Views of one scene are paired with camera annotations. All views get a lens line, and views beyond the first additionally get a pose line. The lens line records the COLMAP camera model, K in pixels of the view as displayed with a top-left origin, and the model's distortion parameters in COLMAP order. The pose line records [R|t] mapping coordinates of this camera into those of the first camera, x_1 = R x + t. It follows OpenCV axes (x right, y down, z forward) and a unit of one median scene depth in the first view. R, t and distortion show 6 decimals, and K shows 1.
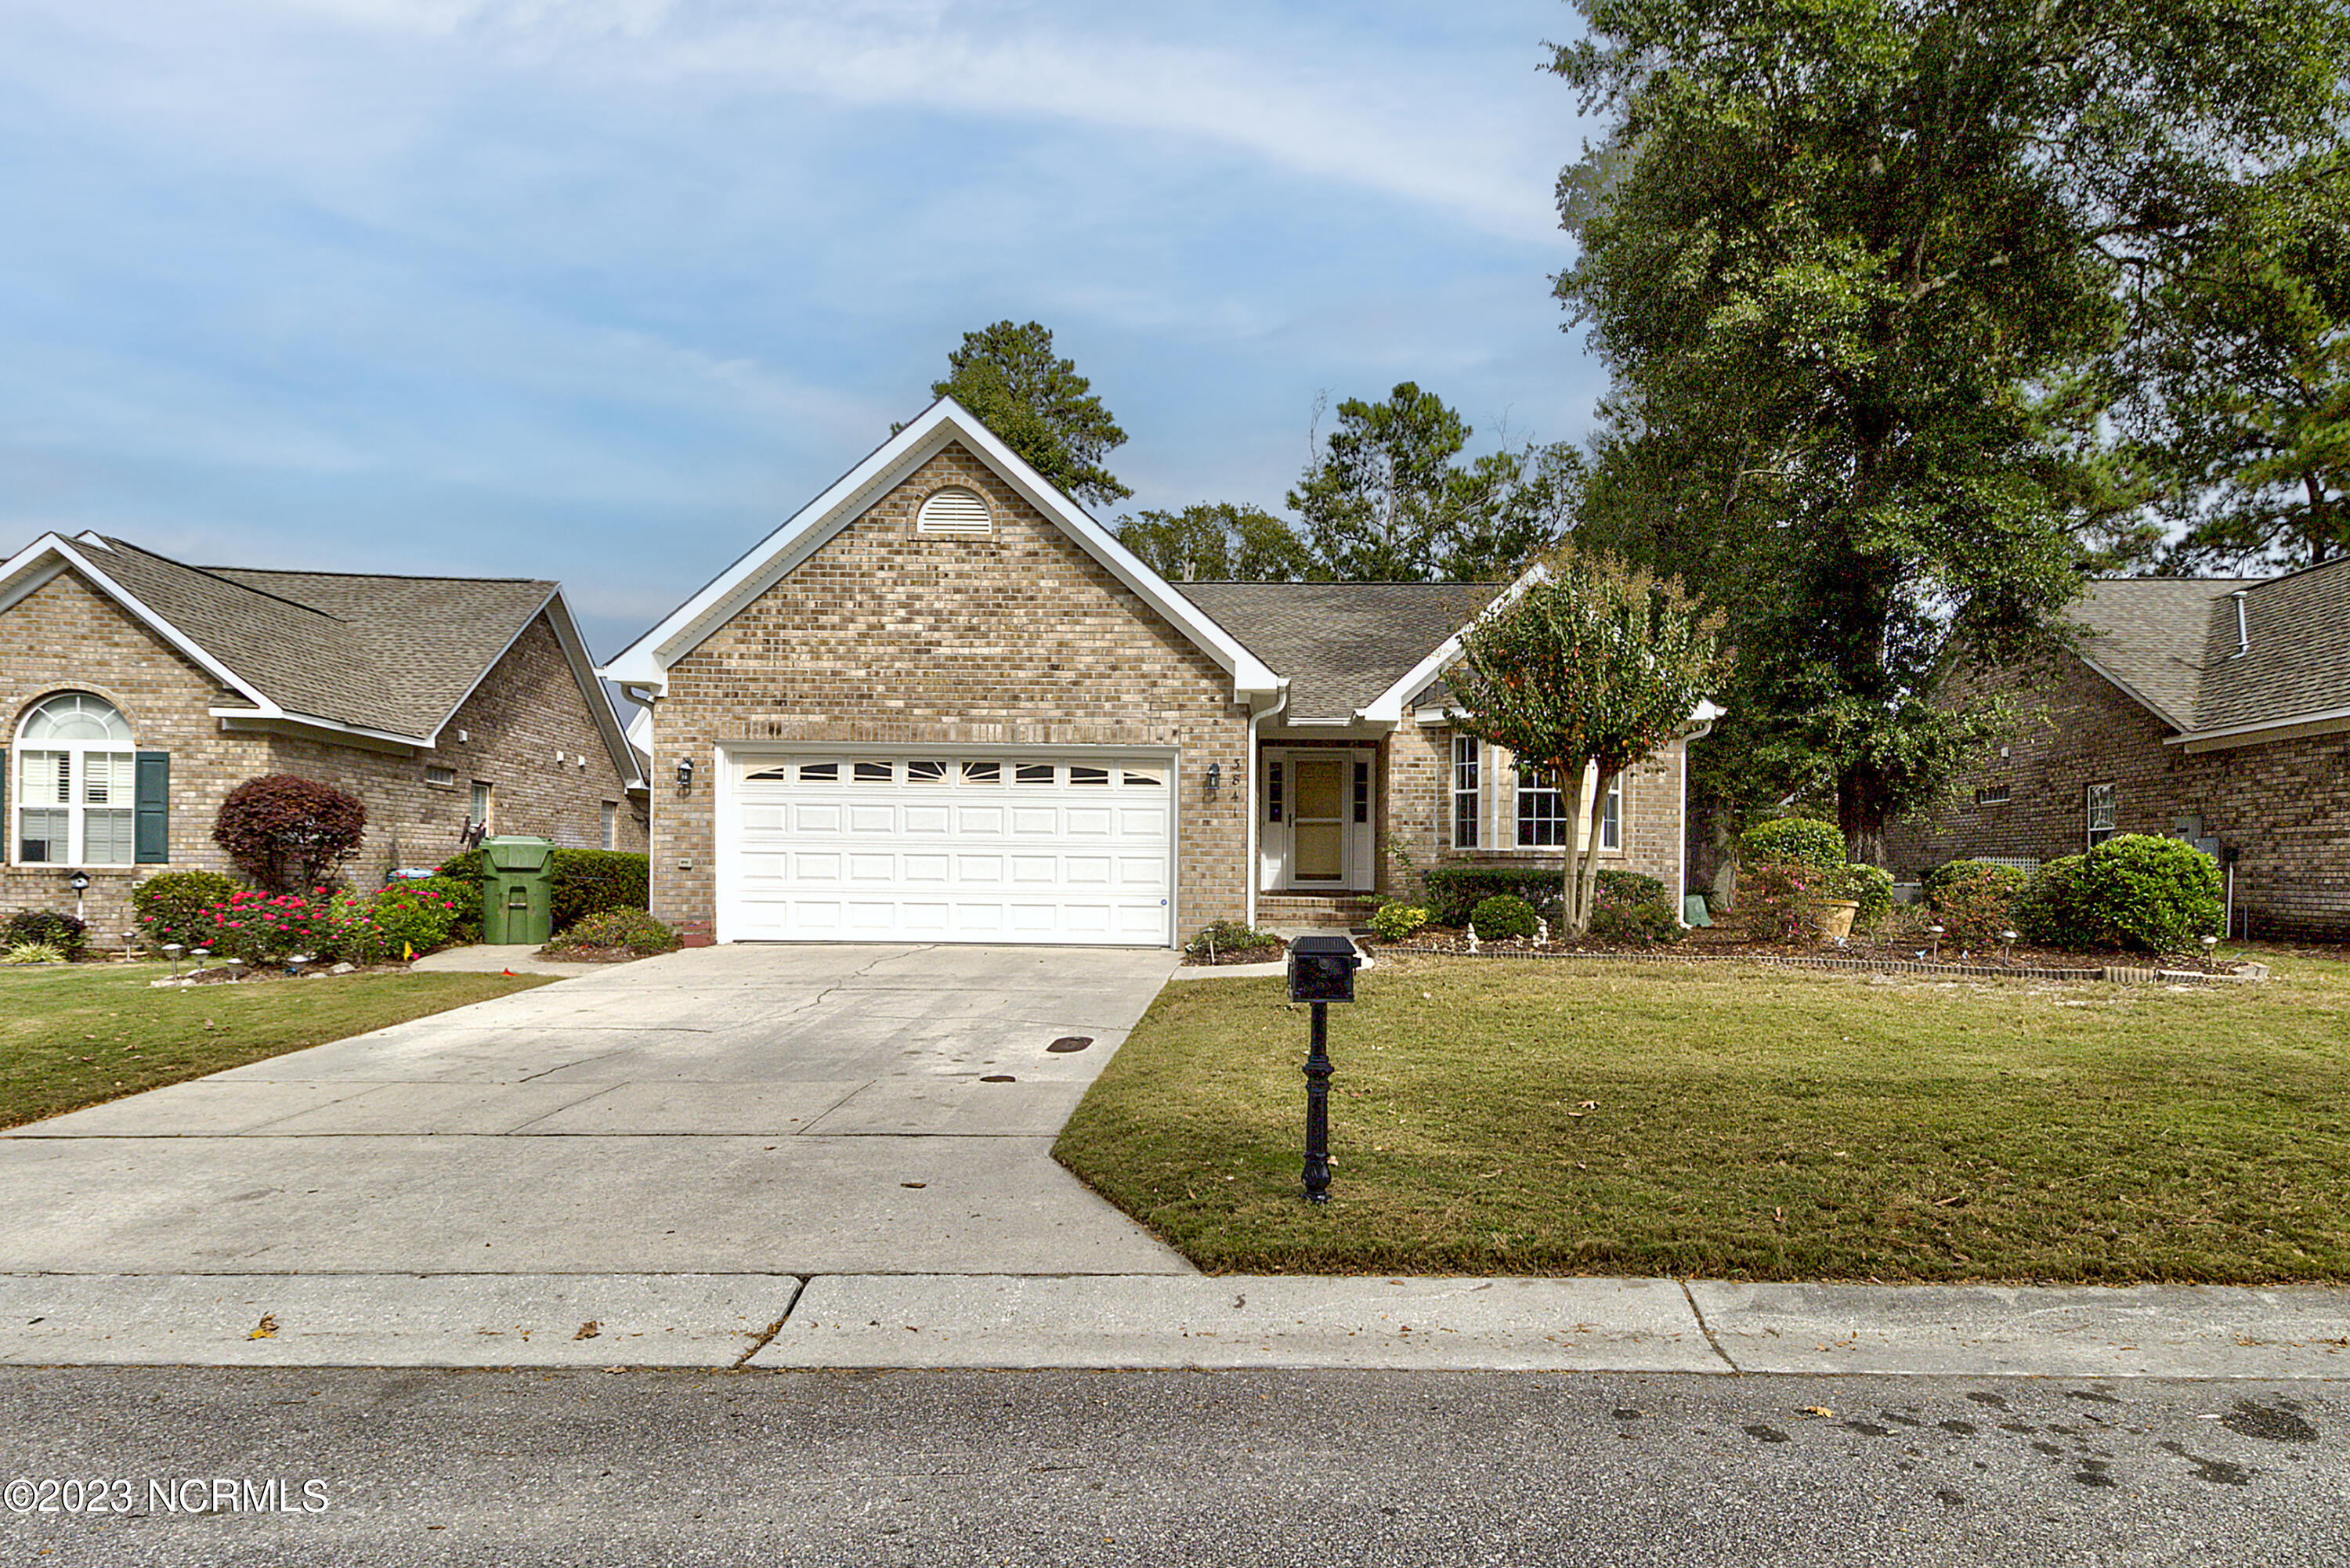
lens RADIAL K [[1127.0, 0, 1183.9], [0, 1127.0, 993.3], [0, 0, 1]] dist [0.001662, -0.000236]
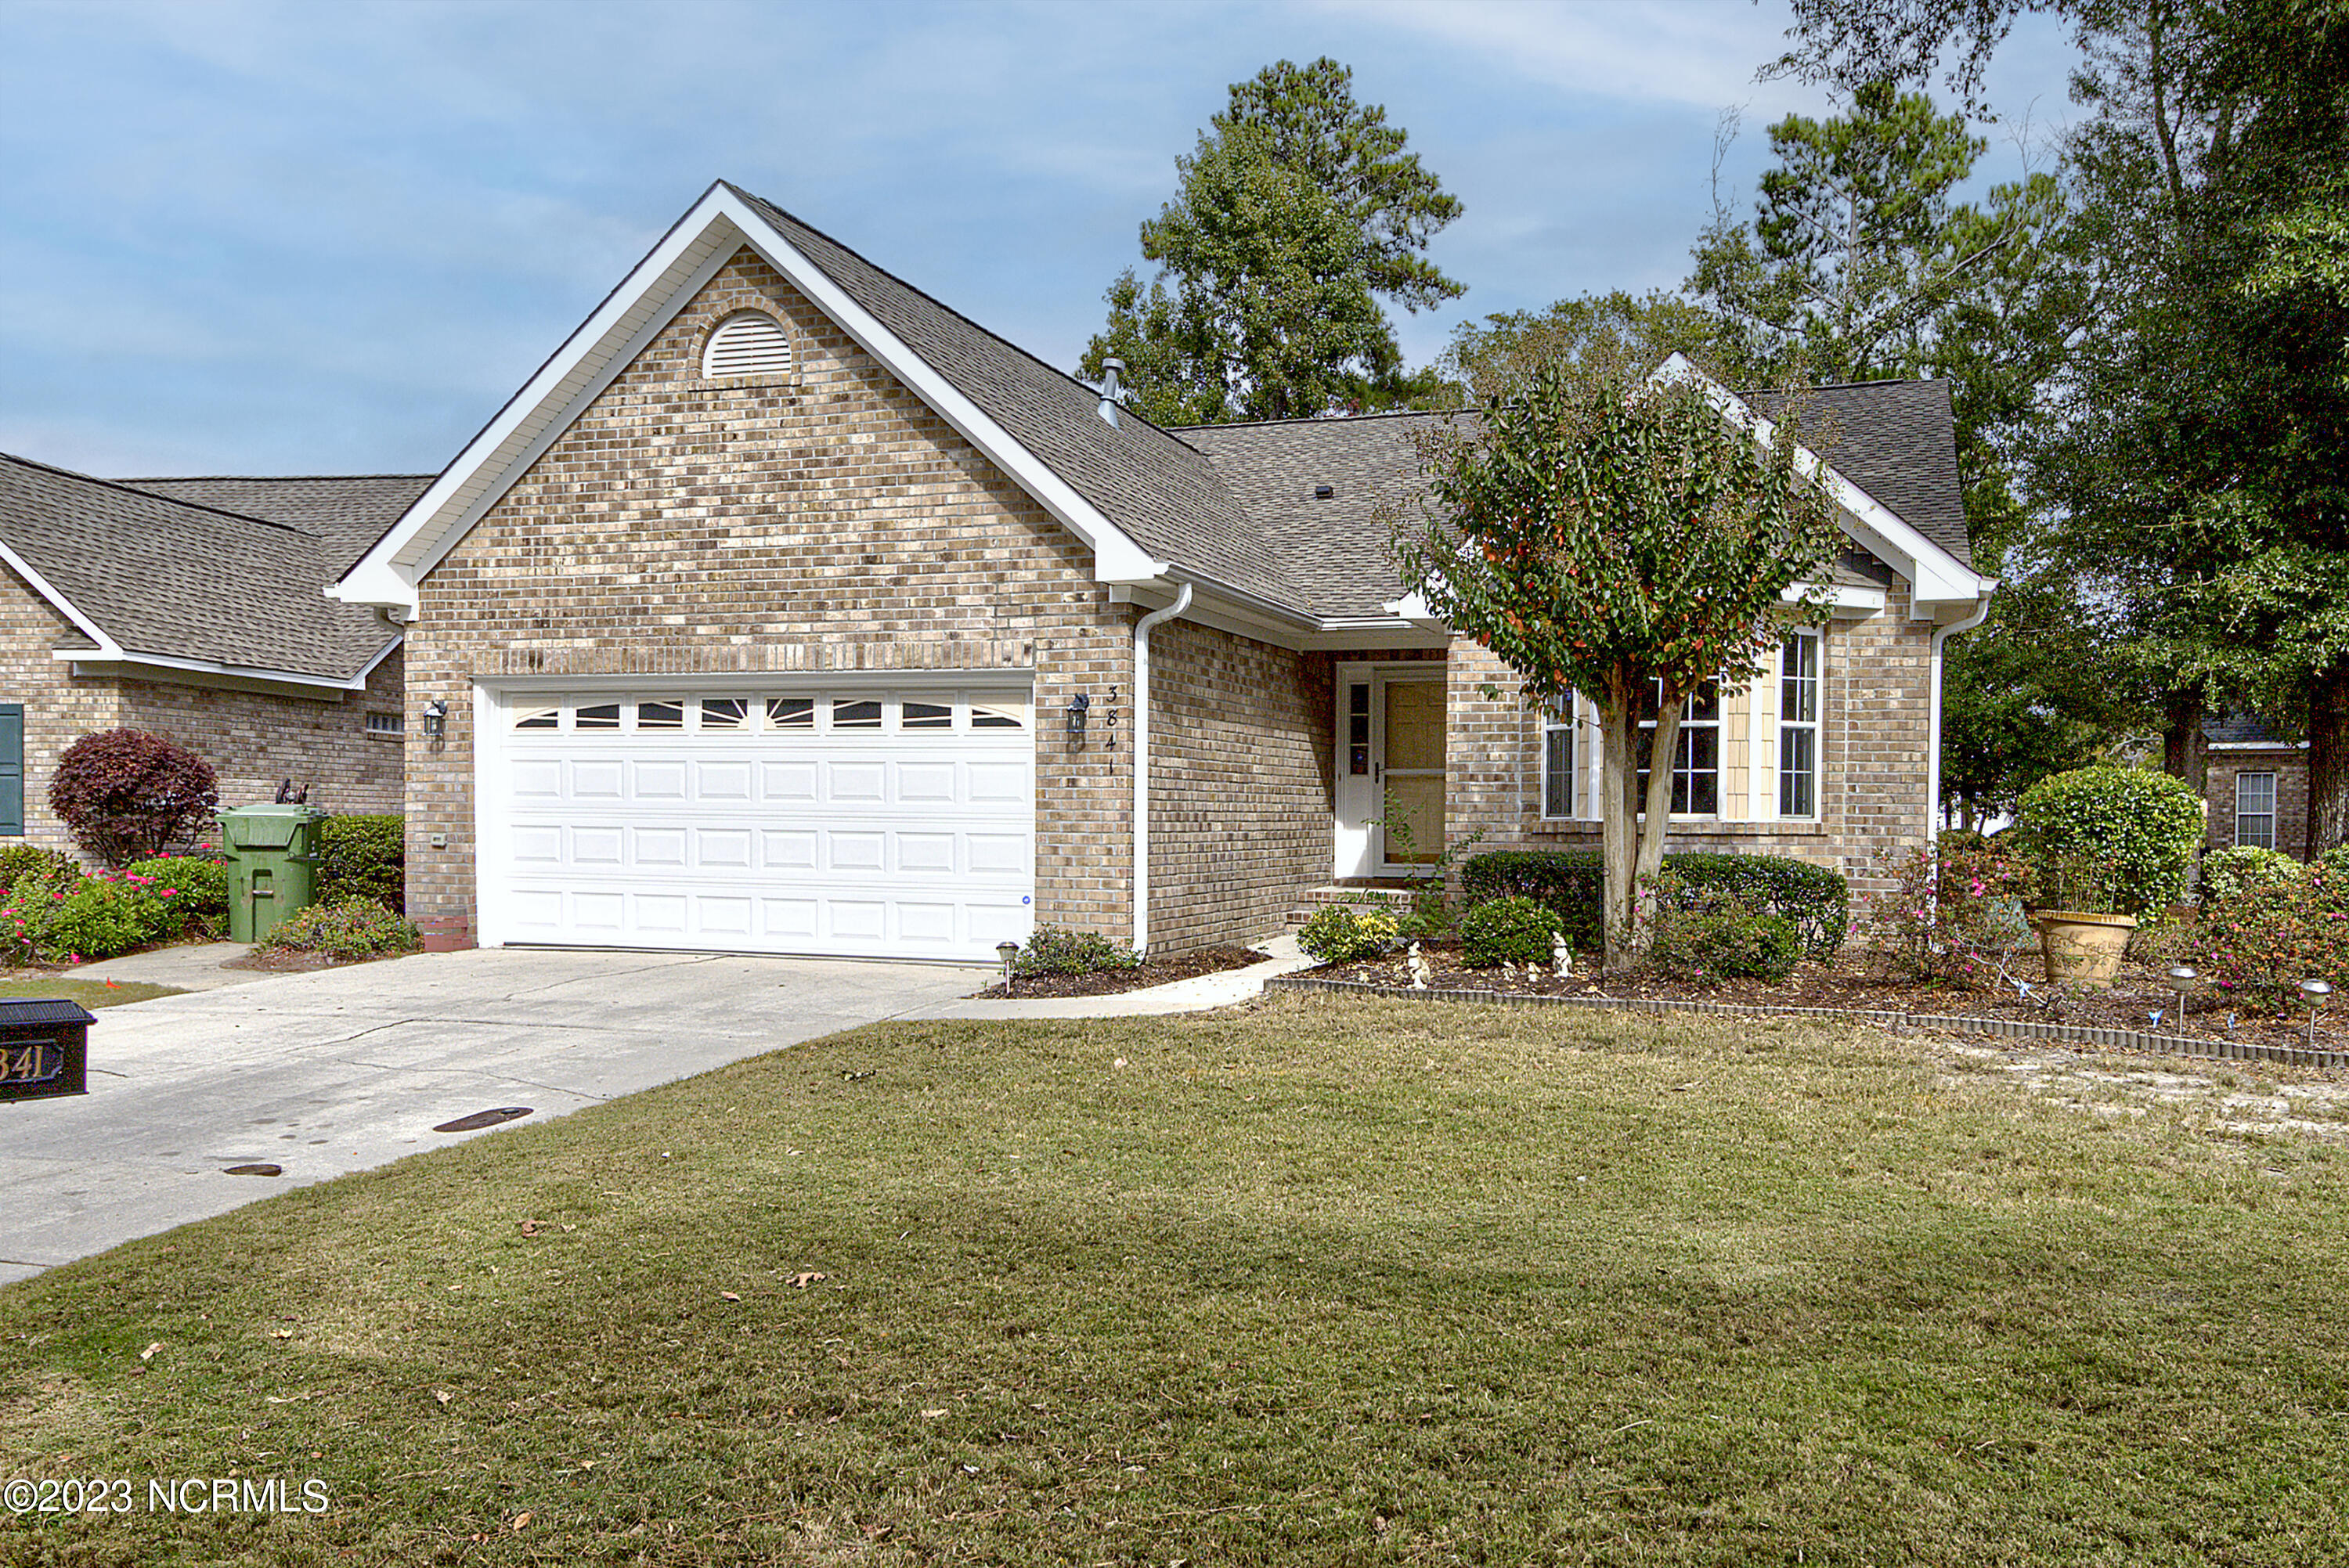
lens RADIAL K [[1582.5, 0, 1160.3], [0, 1582.5, 1029.8], [0, 0, 1]] dist [-0.001106, -0.001342]
pose [[0.965087, 0.033944, -0.259722, 0.313197], [-0.030336, 0.999380, 0.017888, -0.022027], [0.260168, -0.009384, 0.965518, 0.099839]]
